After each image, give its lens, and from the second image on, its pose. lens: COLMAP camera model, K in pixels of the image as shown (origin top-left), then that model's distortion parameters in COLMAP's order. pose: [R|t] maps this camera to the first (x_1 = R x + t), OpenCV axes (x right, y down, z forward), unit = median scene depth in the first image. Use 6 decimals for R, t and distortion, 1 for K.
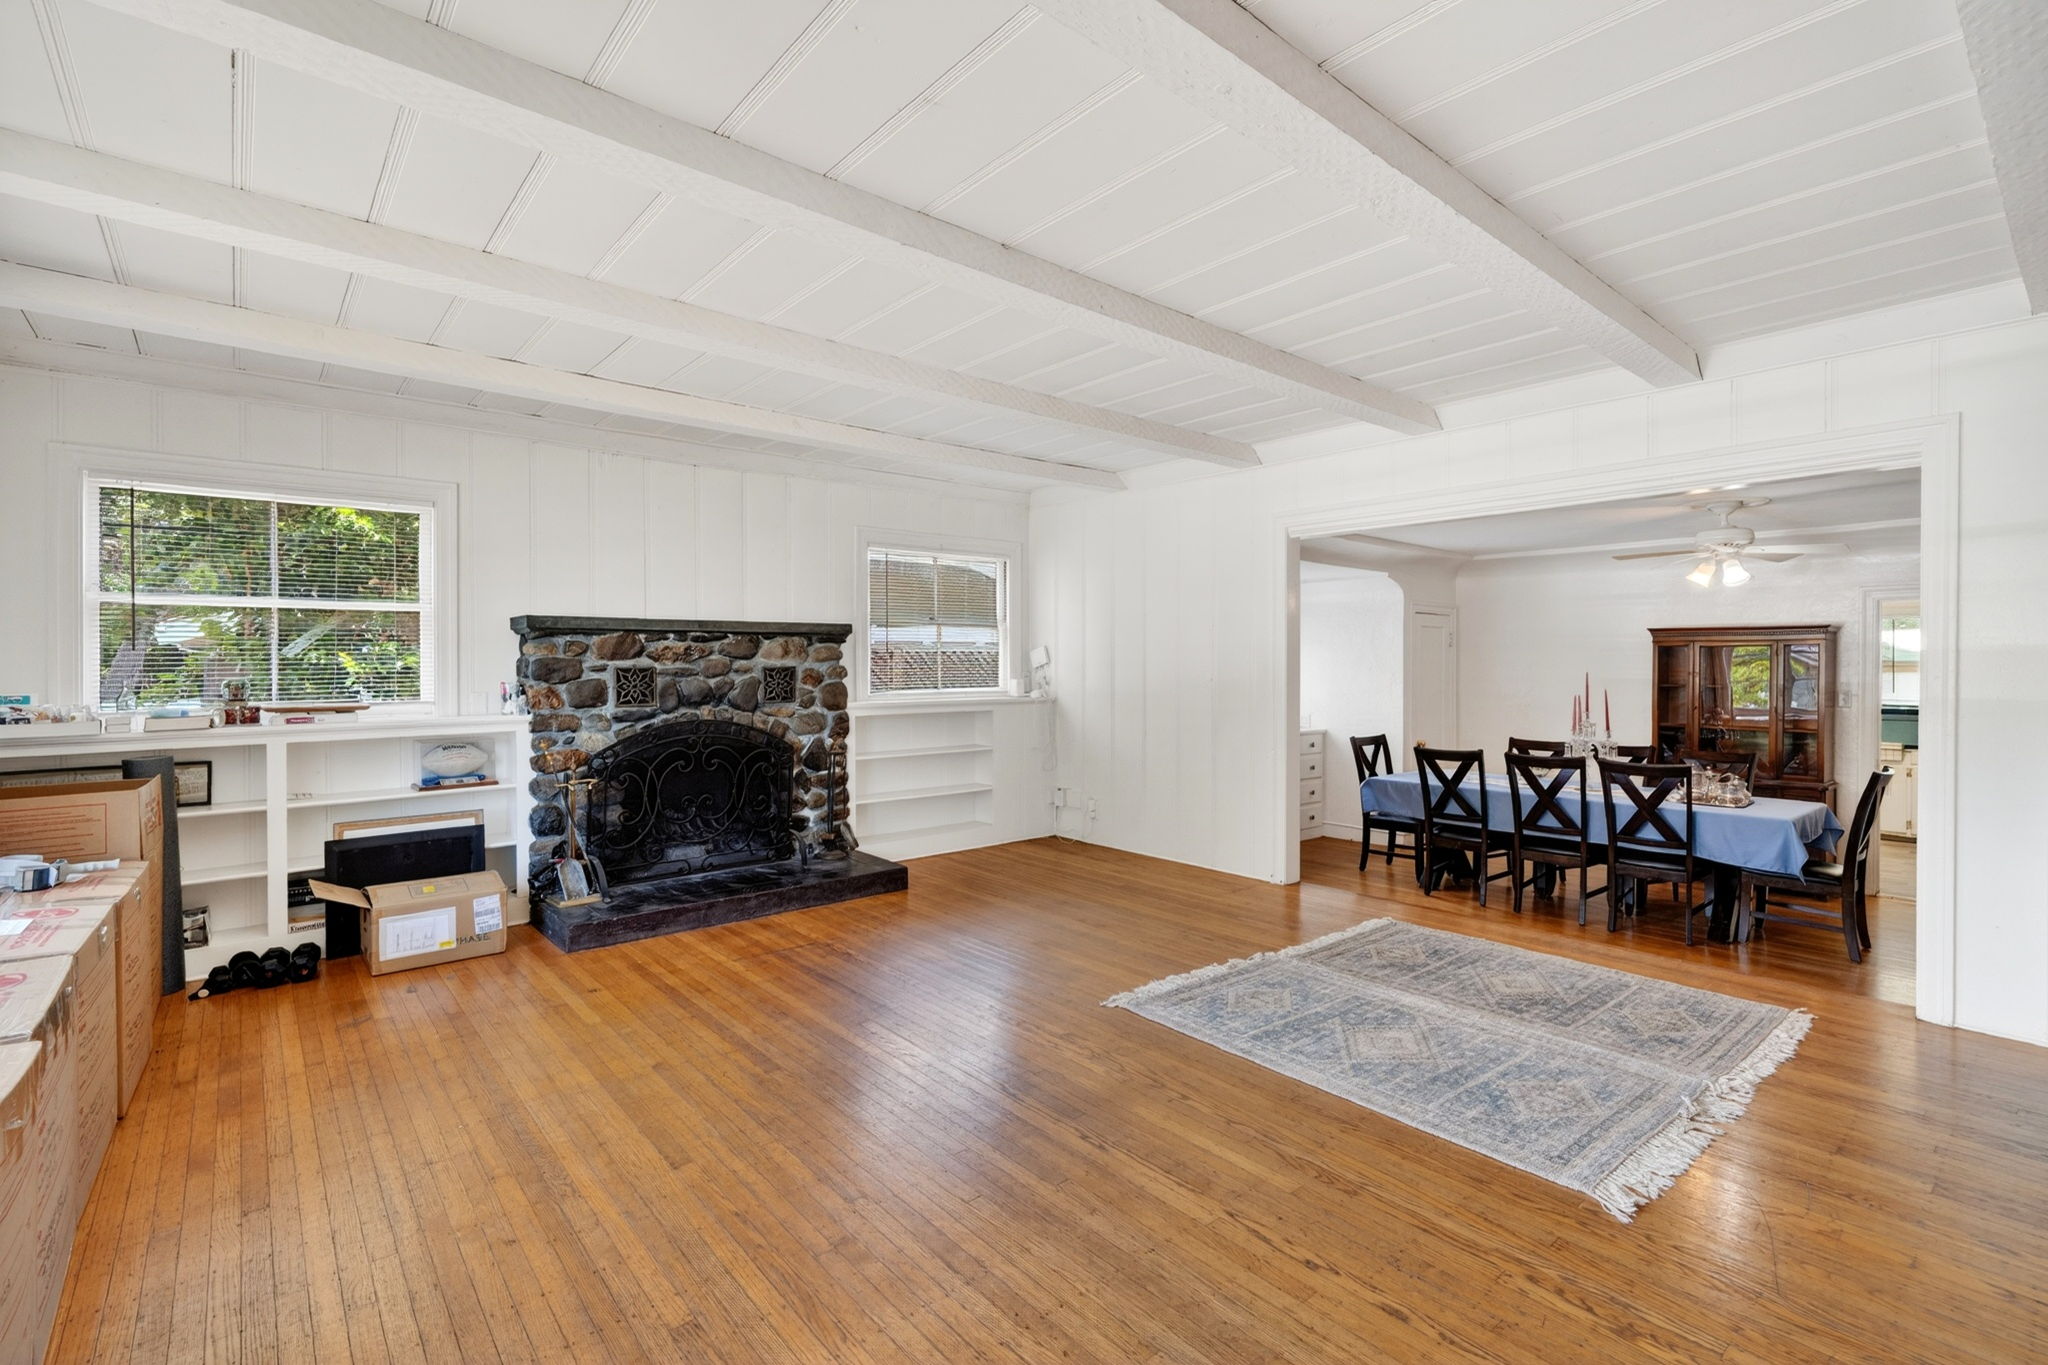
lens RADIAL K [[920.0, 0, 1025.9], [0, 920.0, 667.2], [0, 0, 1]] dist [0.000791, 0.000213]
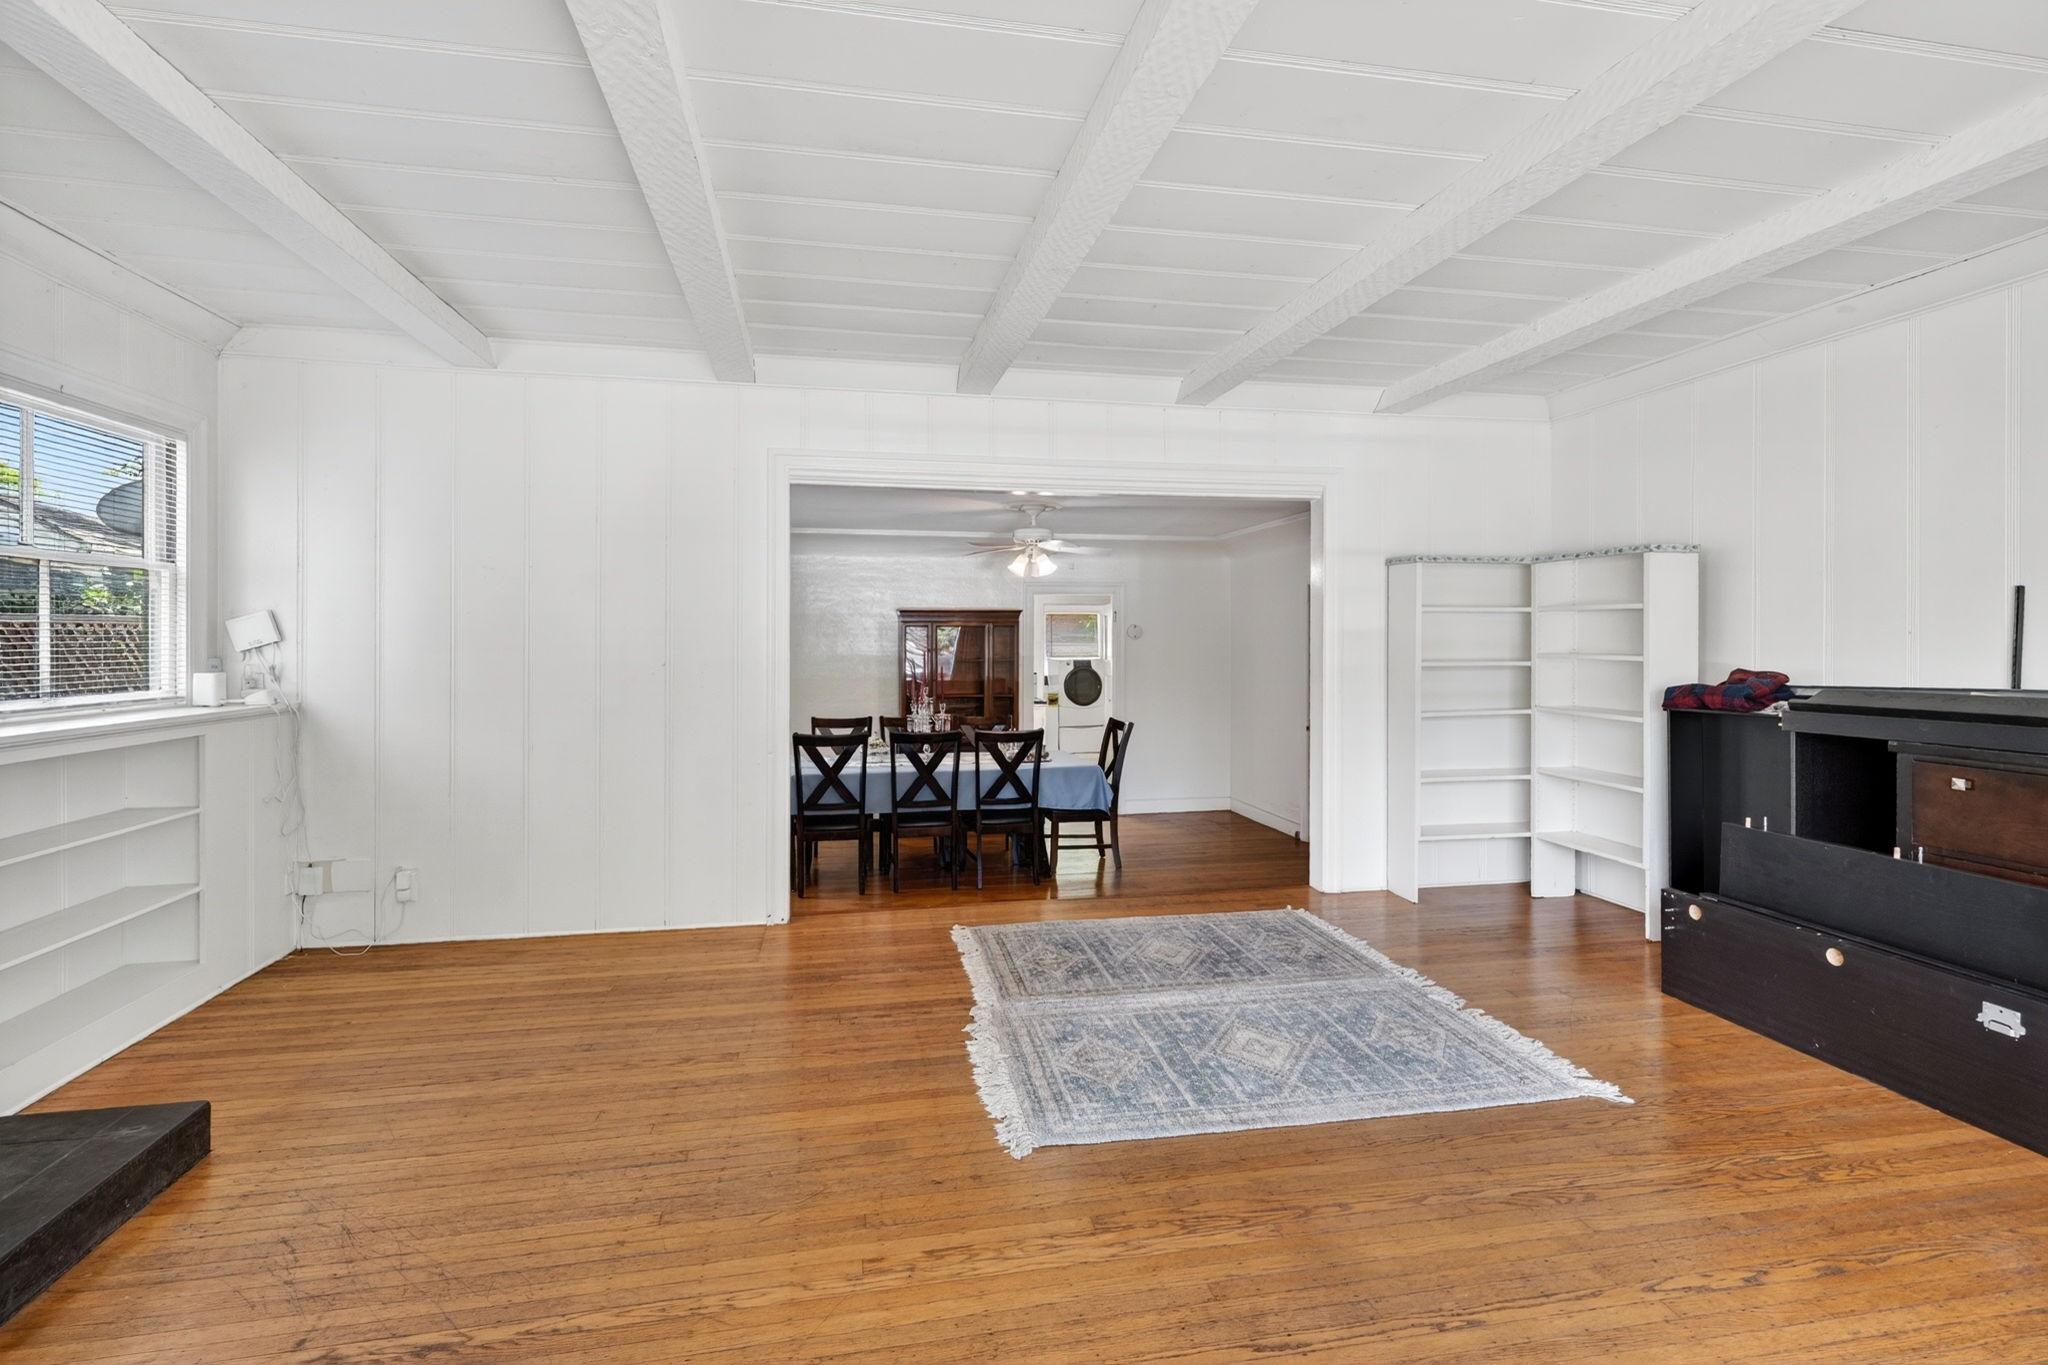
lens RADIAL K [[954.2, 0, 1018.1], [0, 954.2, 633.7], [0, 0, 1]] dist [0.001508, -0.000251]
pose [[0.497160, 0.005571, 0.867641, -0.500218], [0.005404, 0.999940, -0.009517, -0.003228], [-0.867642, 0.009420, 0.497100, 0.636273]]
